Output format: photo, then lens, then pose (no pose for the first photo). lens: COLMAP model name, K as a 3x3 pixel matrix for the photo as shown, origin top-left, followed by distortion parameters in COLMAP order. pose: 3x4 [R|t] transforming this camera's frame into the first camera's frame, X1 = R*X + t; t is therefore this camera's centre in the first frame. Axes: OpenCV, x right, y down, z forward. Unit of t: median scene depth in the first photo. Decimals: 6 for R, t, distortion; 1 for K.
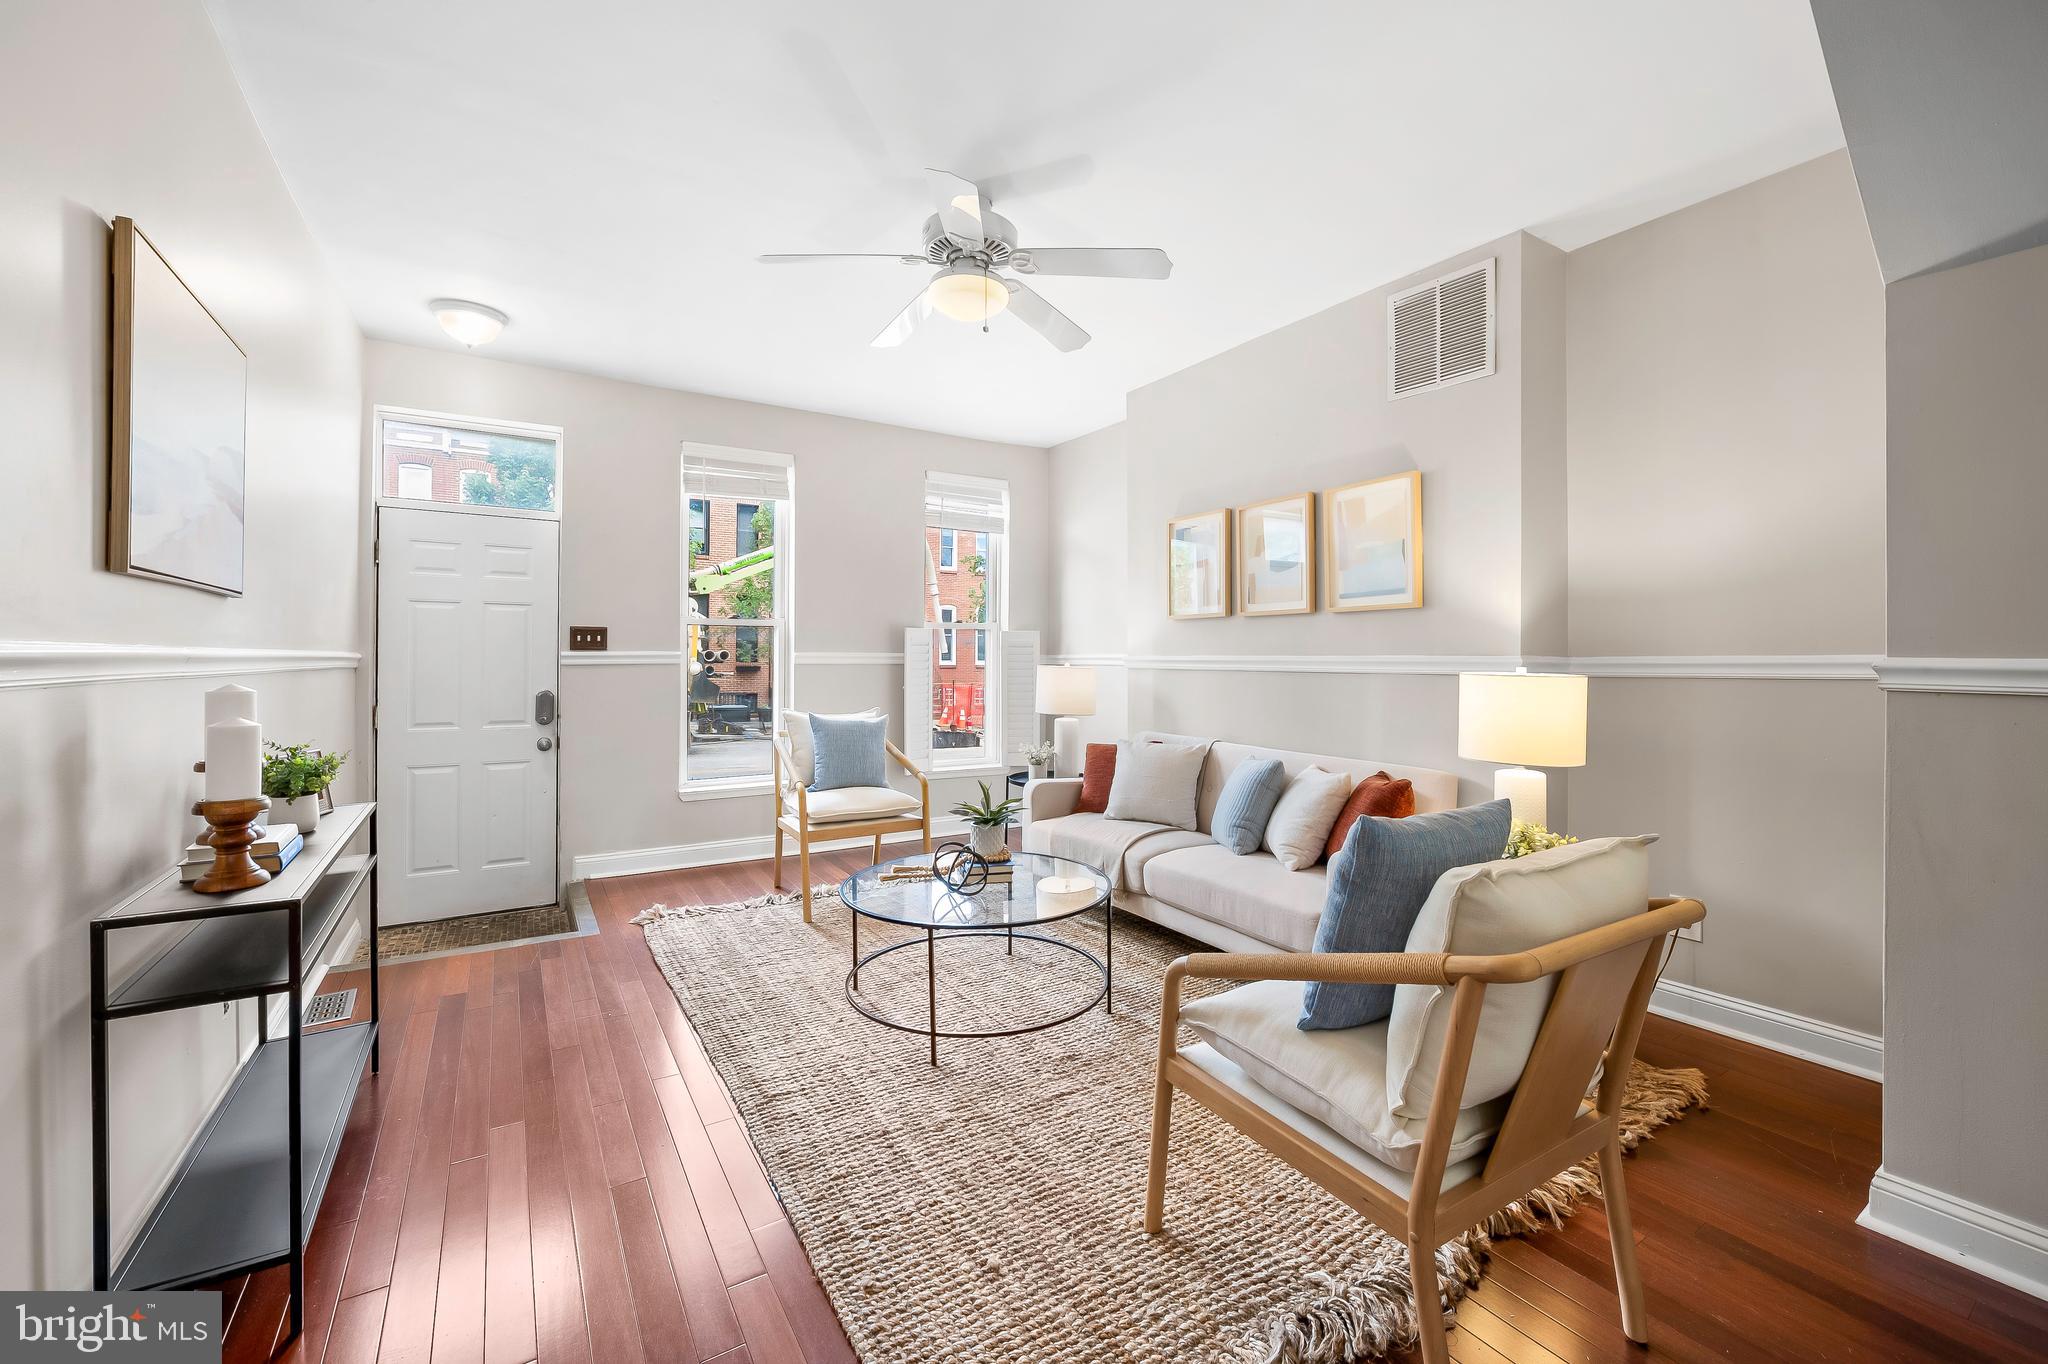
lens RADIAL K [[817.9, 0, 1020.7], [0, 817.9, 667.0], [0, 0, 1]] dist [-0.000771, 0.000053]
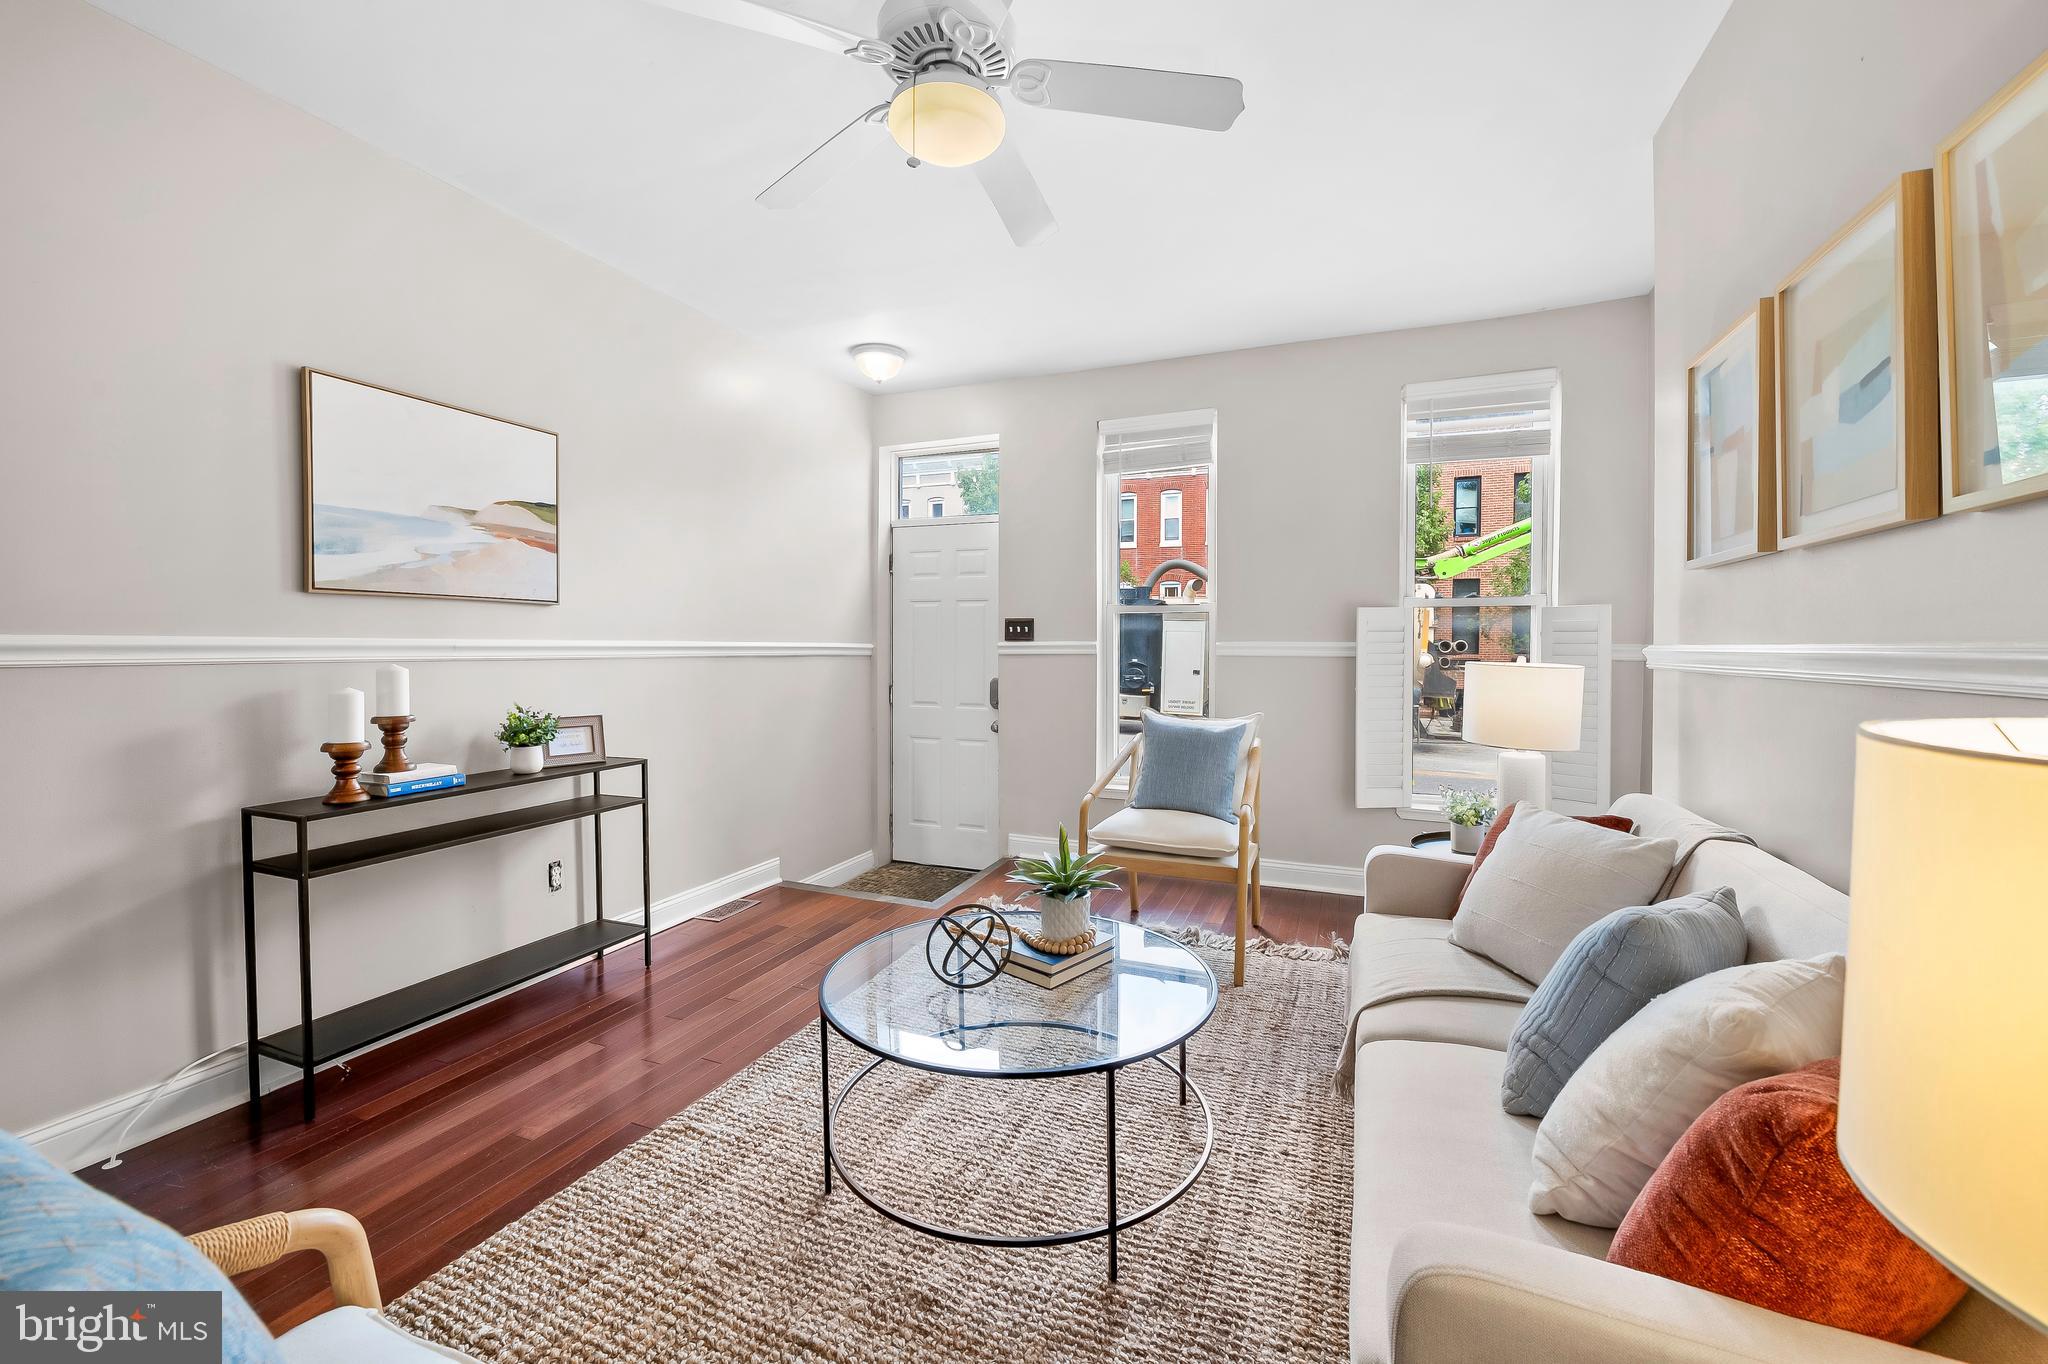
lens RADIAL K [[825.4, 0, 1056.0], [0, 825.4, 668.7], [0, 0, 1]] dist [0.013618, -0.000080]
pose [[0.600647, 0.020797, -0.799244, 0.352669], [-0.010864, 0.999782, 0.017851, -0.003942], [0.799441, -0.002039, 0.600741, 0.402113]]
